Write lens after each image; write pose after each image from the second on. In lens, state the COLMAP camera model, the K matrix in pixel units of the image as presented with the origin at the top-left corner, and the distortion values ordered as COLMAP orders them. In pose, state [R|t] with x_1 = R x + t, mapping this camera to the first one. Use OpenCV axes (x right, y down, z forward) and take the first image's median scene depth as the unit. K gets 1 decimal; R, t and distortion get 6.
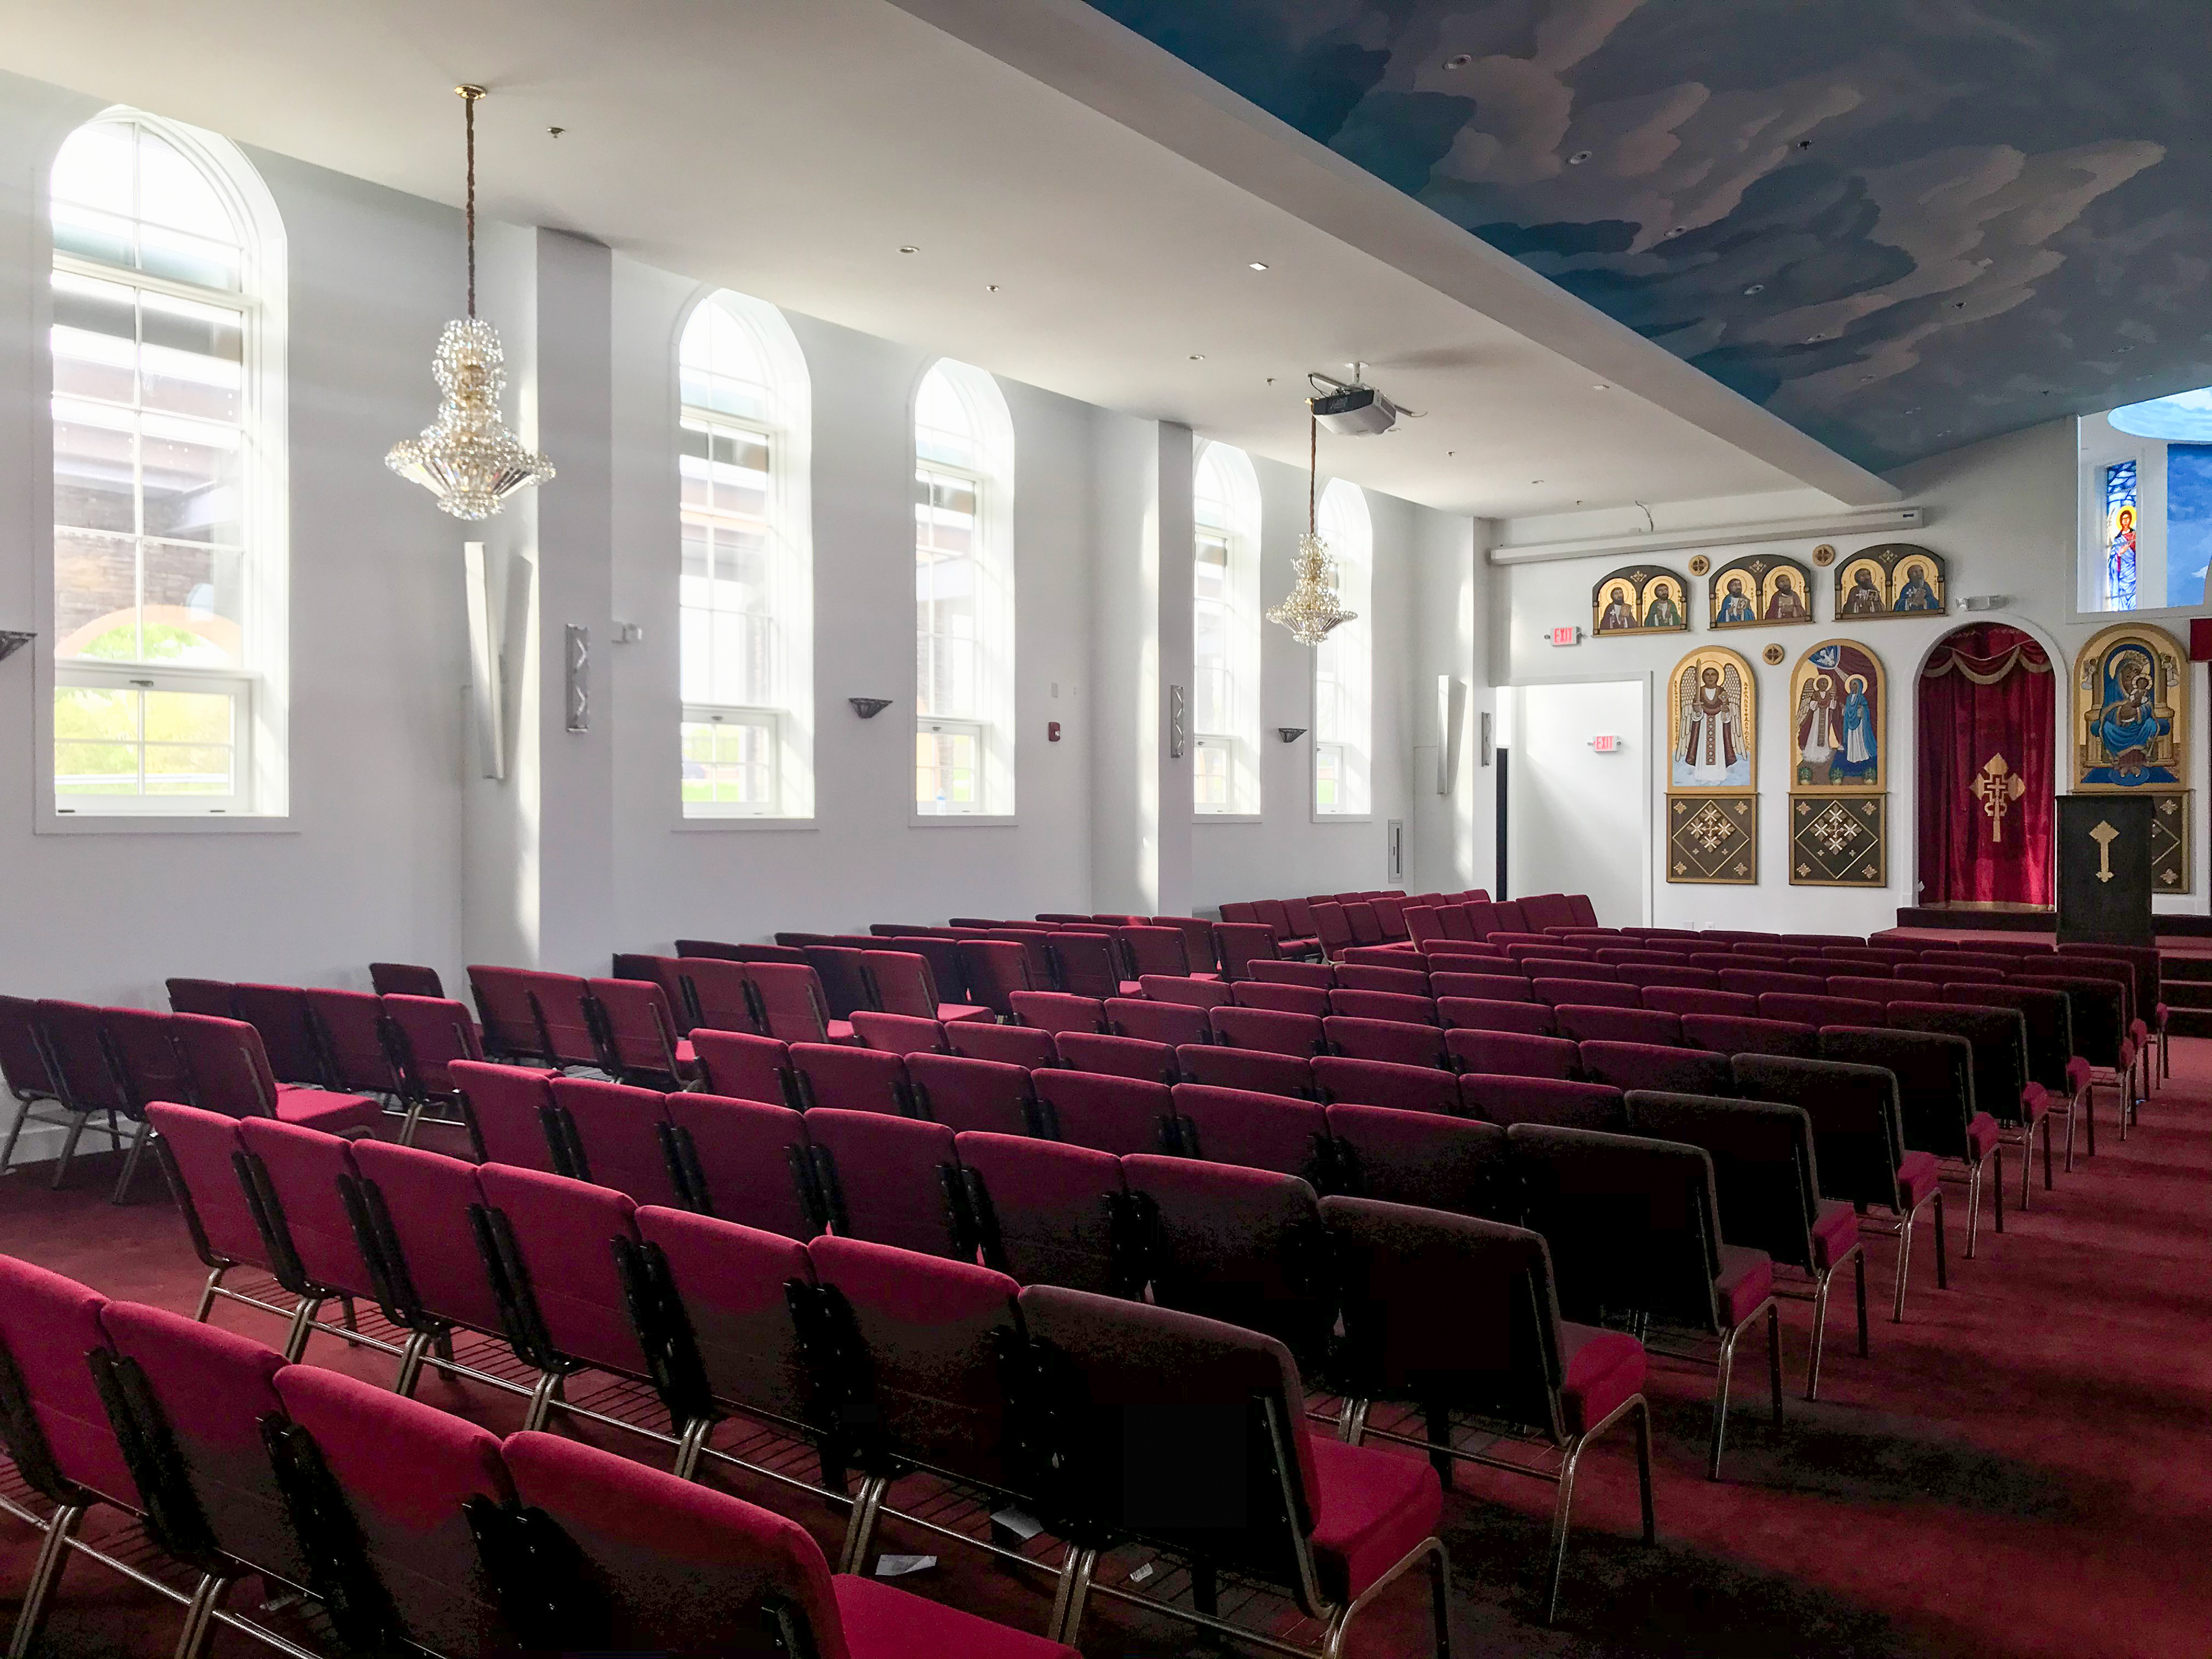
lens RADIAL K [[1798.4, 0, 1104.3], [0, 1798.4, 822.2], [0, 0, 1]] dist [0.019891, -0.013978]
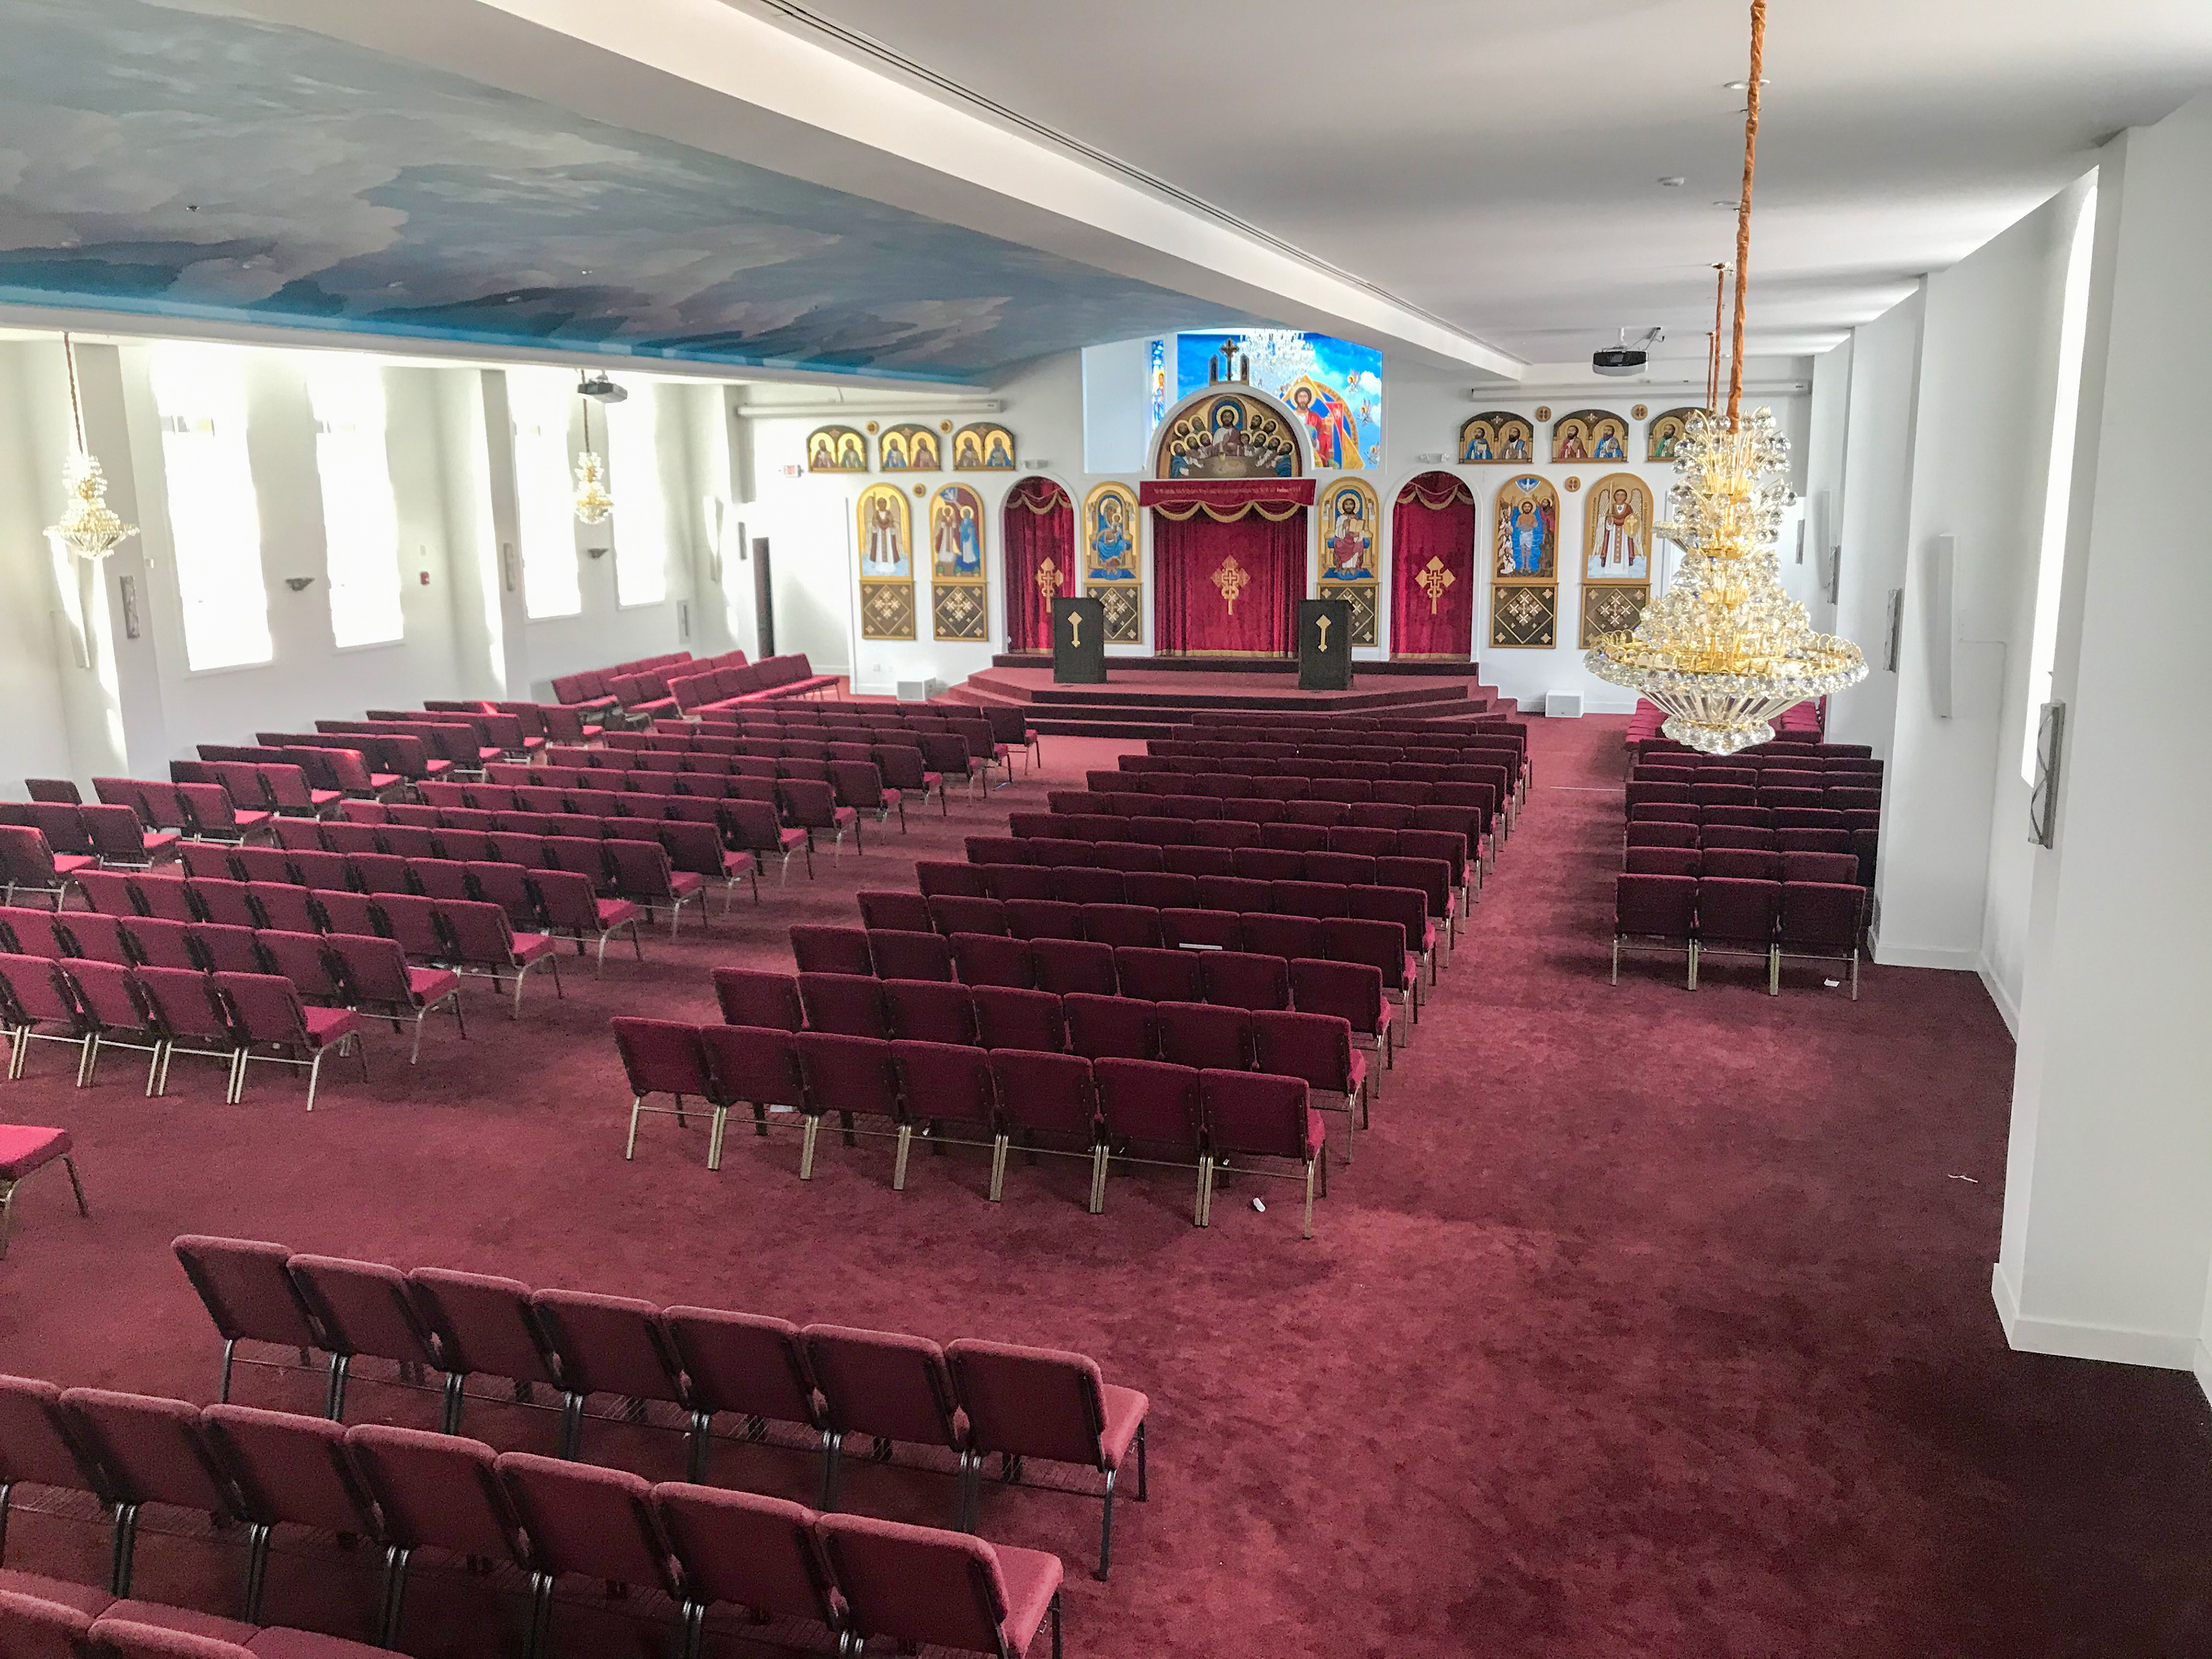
lens RADIAL K [[1798.4, 0, 1112.1], [0, 1798.4, 831.5], [0, 0, 1]] dist [0.019891, -0.013978]
pose [[0.945107, -0.080548, 0.316679, 0.017556], [0.016813, 0.979846, 0.199046, -0.112699], [-0.326329, -0.182796, 0.927413, -0.538055]]
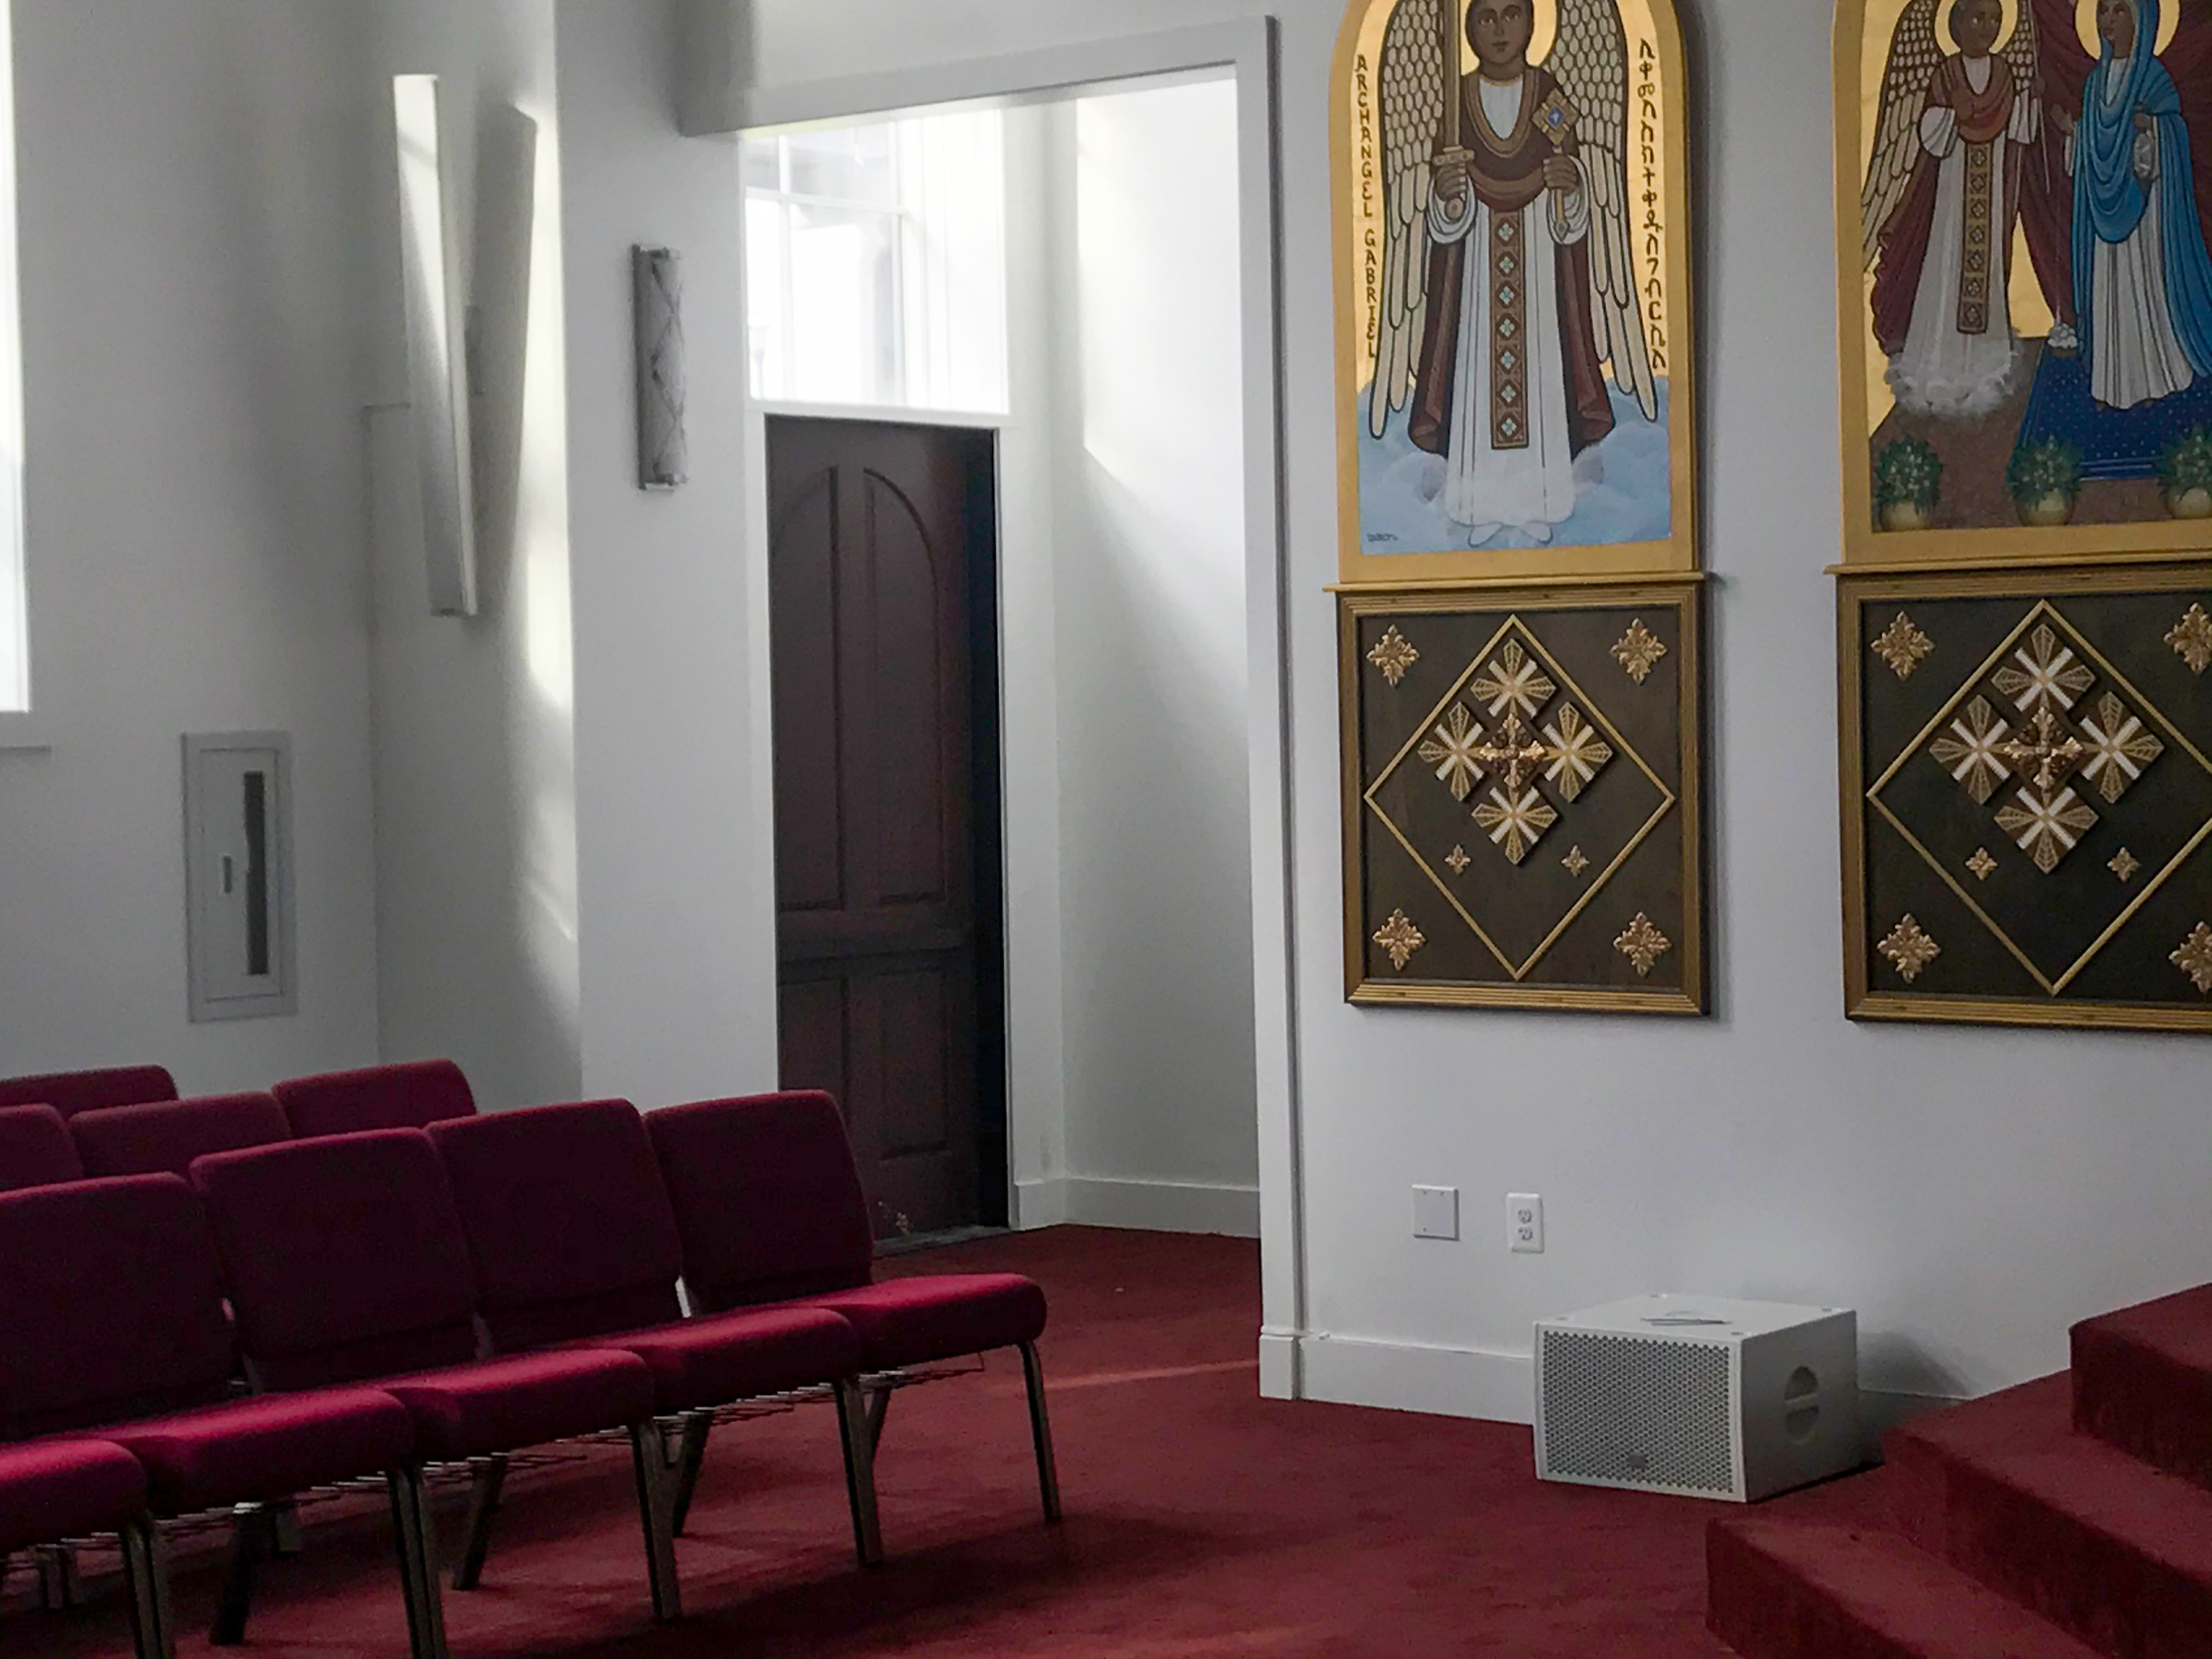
lens RADIAL K [[3826.3, 0, 1109.4], [0, 3826.3, 835.9], [0, 0, 1]] dist [-0.034824, 0.000000]
pose [[0.999911, -0.012845, 0.003536, 0.298532], [0.012776, 0.999739, 0.018916, 0.004574], [-0.003778, -0.018869, 0.999815, 0.573517]]
